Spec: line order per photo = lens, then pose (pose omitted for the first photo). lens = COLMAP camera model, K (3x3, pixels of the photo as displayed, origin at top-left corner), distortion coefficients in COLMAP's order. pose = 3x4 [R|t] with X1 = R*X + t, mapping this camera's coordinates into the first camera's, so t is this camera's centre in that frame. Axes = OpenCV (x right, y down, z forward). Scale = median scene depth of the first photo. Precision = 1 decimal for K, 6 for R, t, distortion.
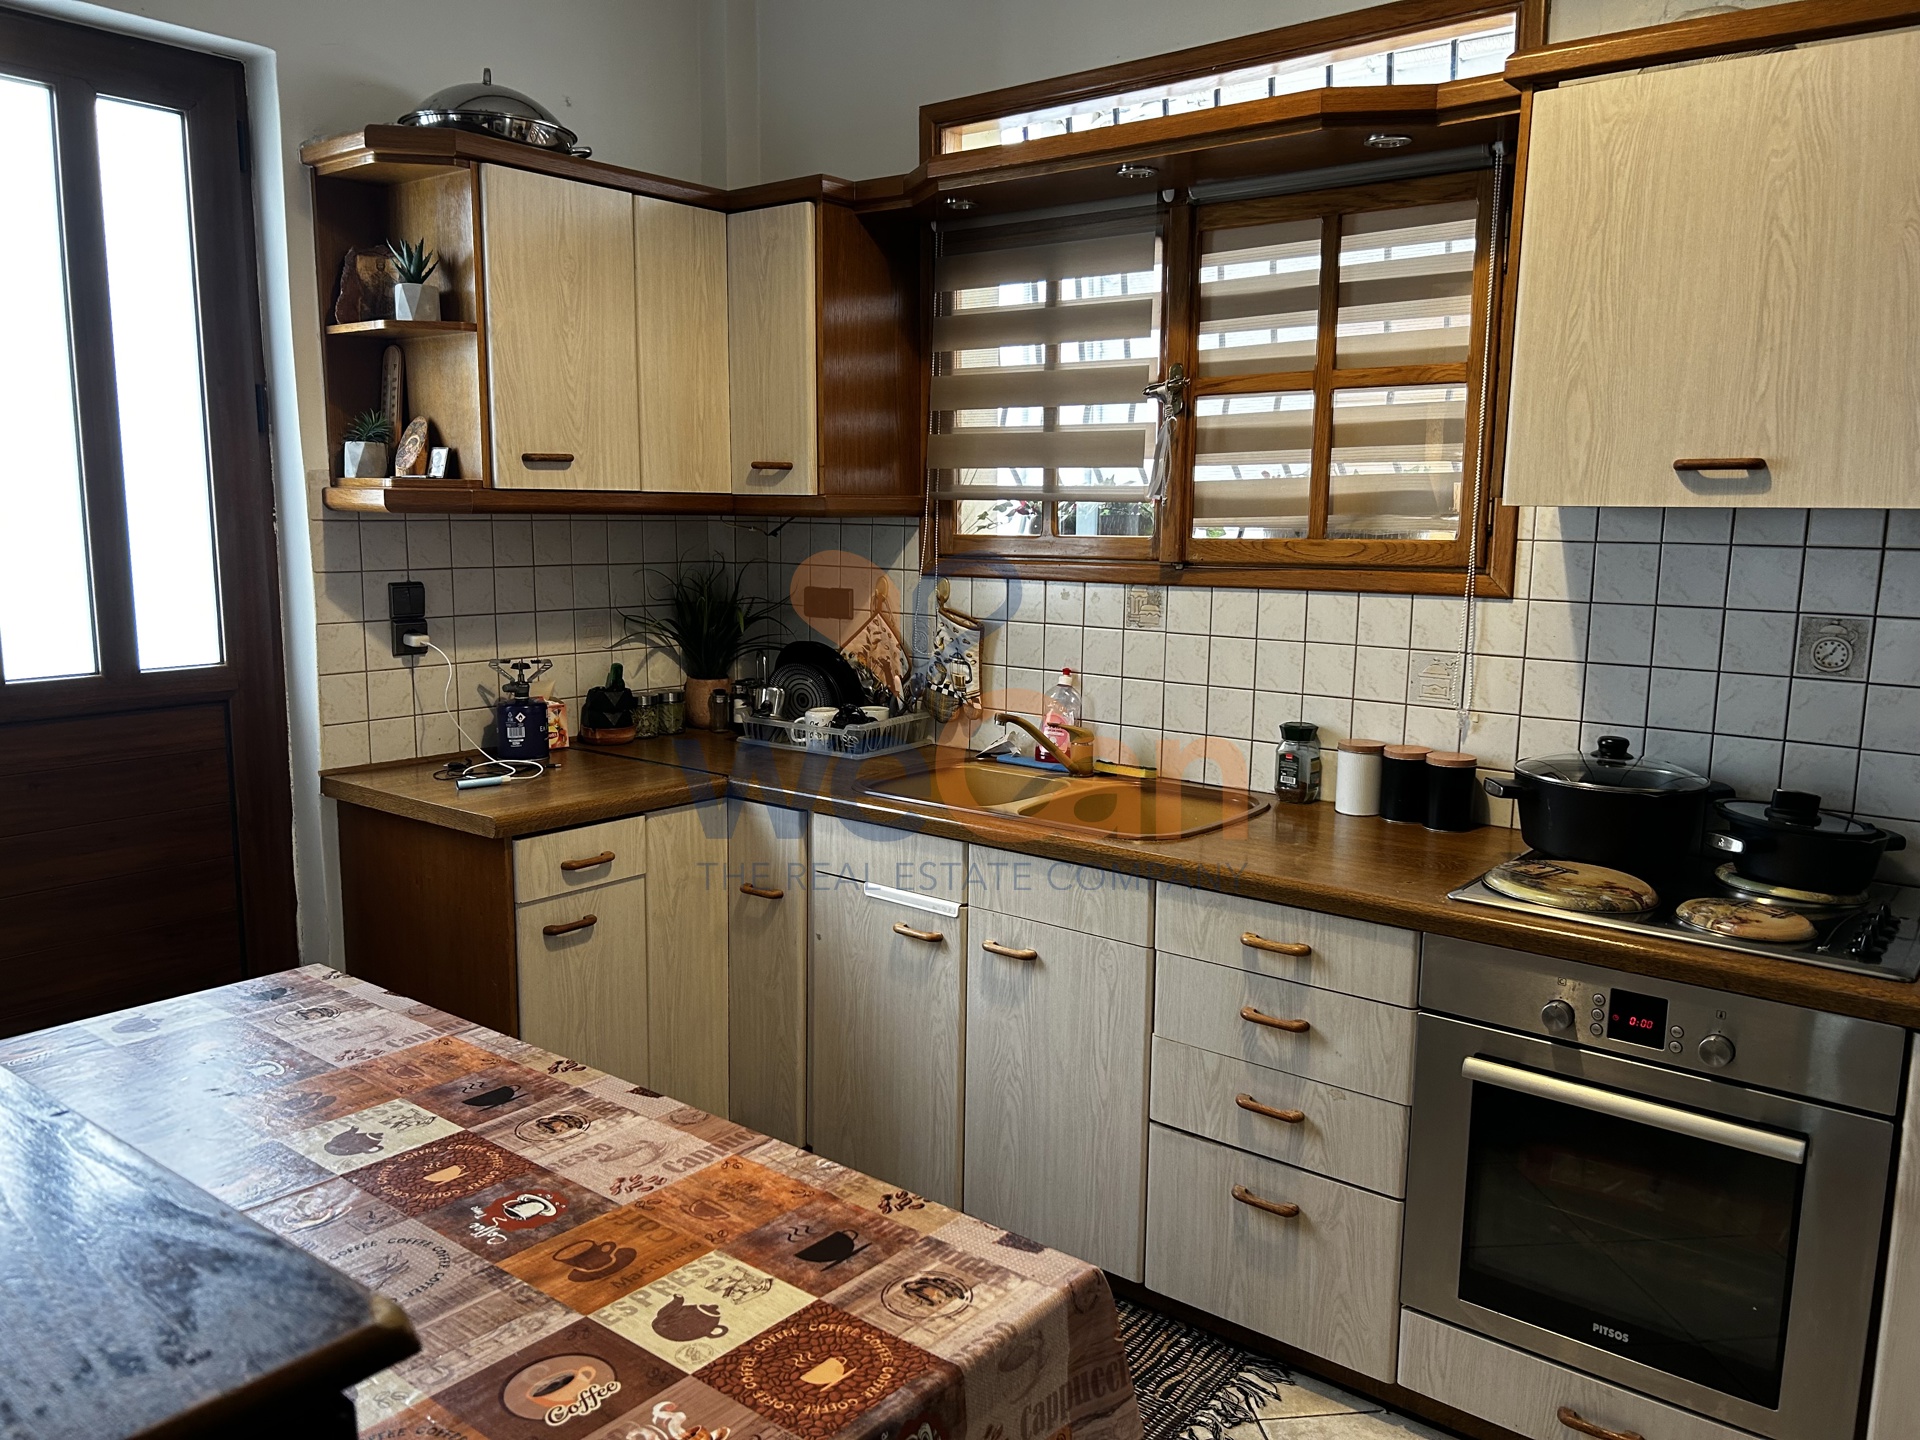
lens RADIAL K [[1446.5, 0, 958.2], [0, 1446.5, 732.8], [0, 0, 1]] dist [0.055644, -0.065379]
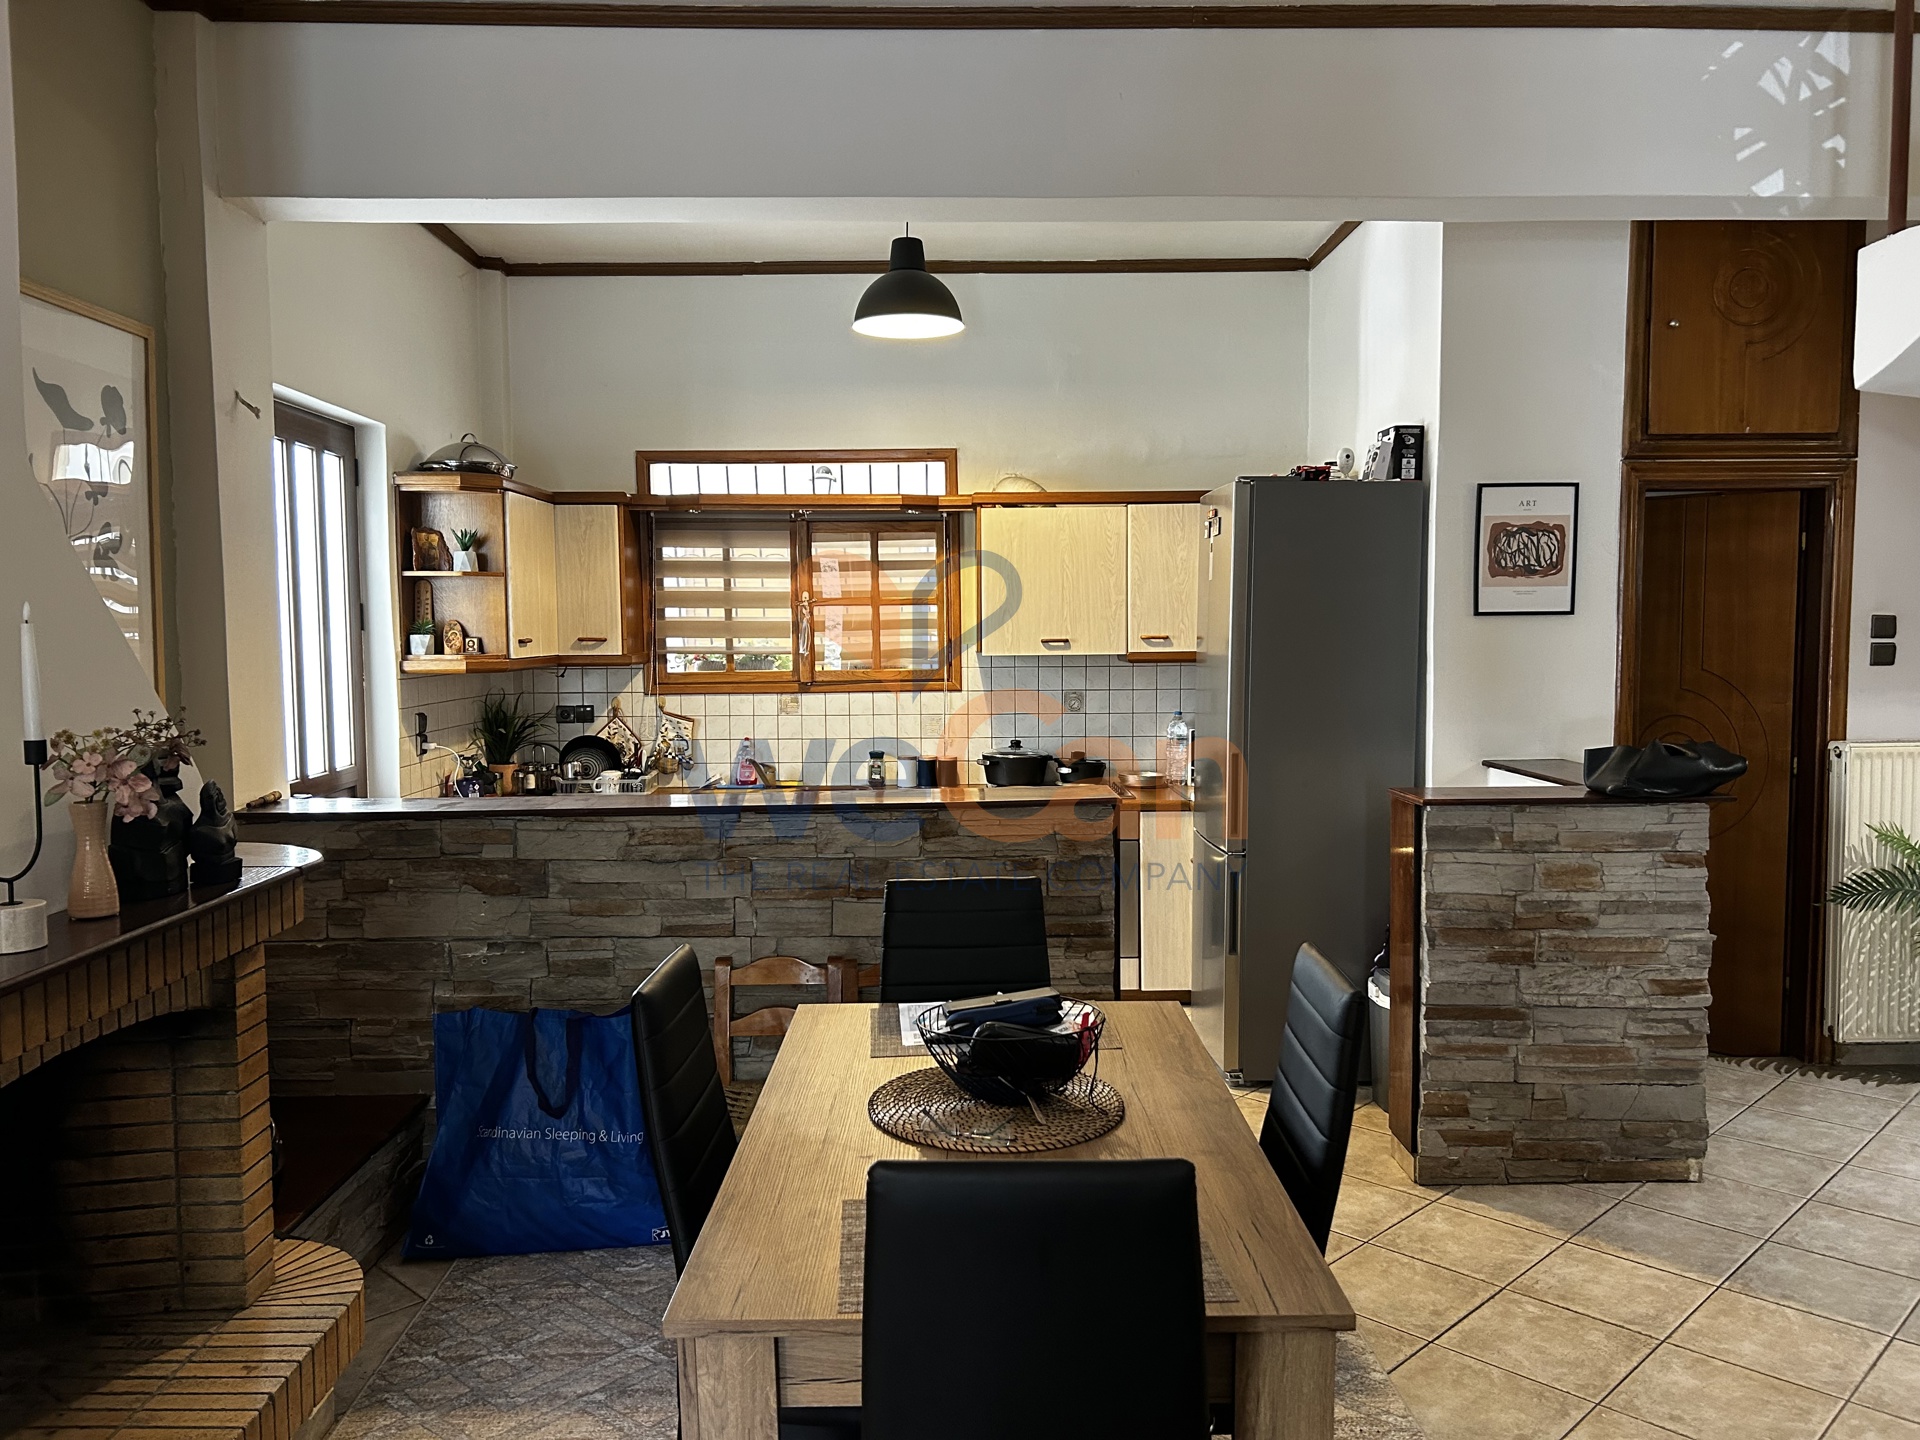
lens RADIAL K [[1446.5, 0, 979.5], [0, 1446.5, 724.4], [0, 0, 1]] dist [0.055644, -0.065379]
pose [[0.759688, -0.060853, 0.647434, -1.104812], [0.116724, 0.992202, -0.043704, 0.069625], [-0.639726, 0.108773, 0.760867, -0.814882]]
